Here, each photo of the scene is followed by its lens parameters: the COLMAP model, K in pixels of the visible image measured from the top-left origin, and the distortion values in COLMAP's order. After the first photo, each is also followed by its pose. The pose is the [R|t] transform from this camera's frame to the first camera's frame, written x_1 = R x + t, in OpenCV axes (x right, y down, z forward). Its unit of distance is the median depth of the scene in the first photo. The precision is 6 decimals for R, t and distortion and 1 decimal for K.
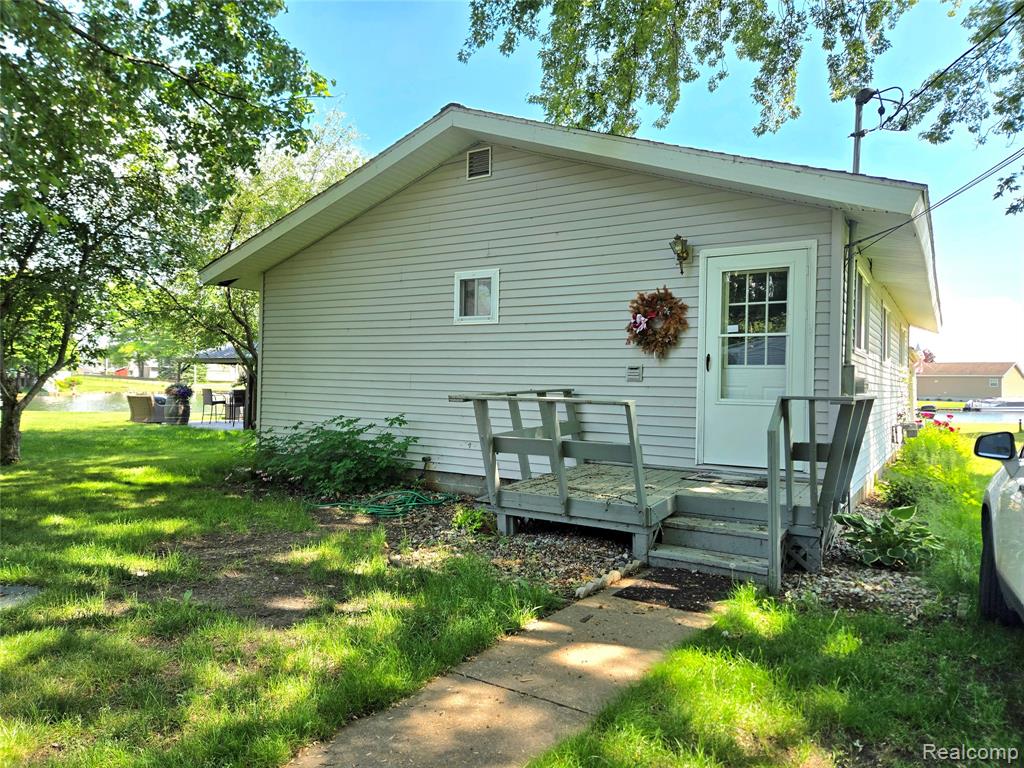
lens RADIAL K [[681.1, 0, 512.0], [0, 681.1, 384.0], [0, 0, 1]] dist [0.000597, 0.000195]
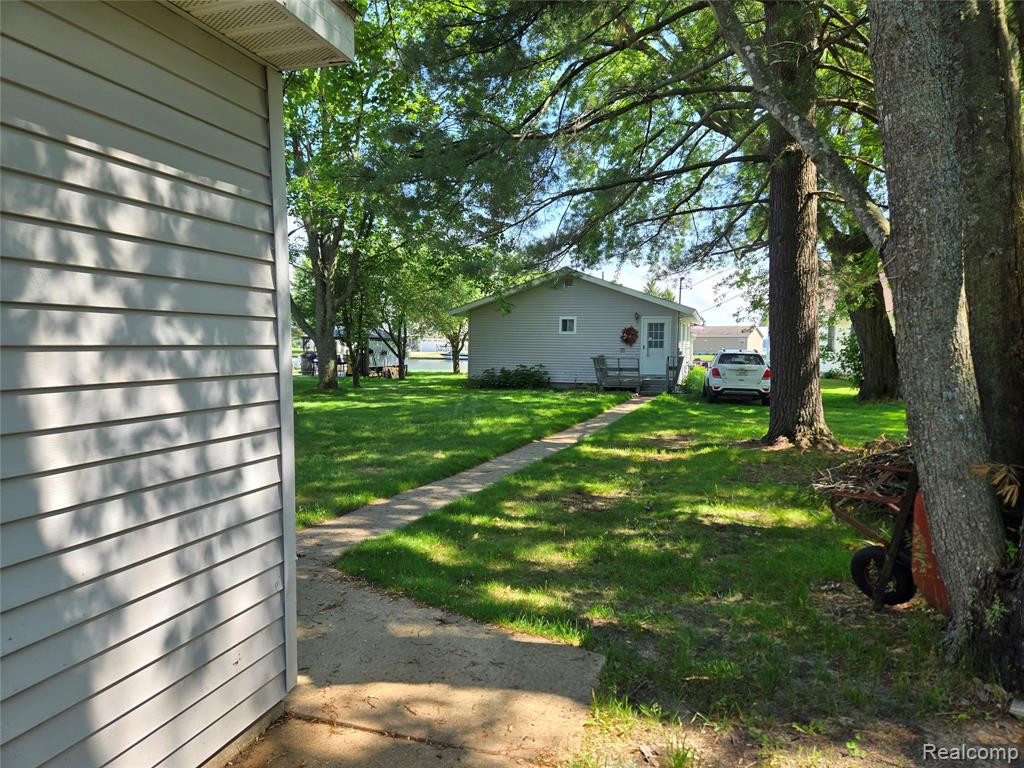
lens RADIAL K [[681.1, 0, 512.0], [0, 681.1, 384.0], [0, 0, 1]] dist [0.000597, 0.000195]
pose [[0.966532, -0.022887, 0.255523, -1.372359], [0.007608, 0.998132, 0.060622, -0.063263], [-0.256433, -0.056649, 0.964901, -2.432138]]
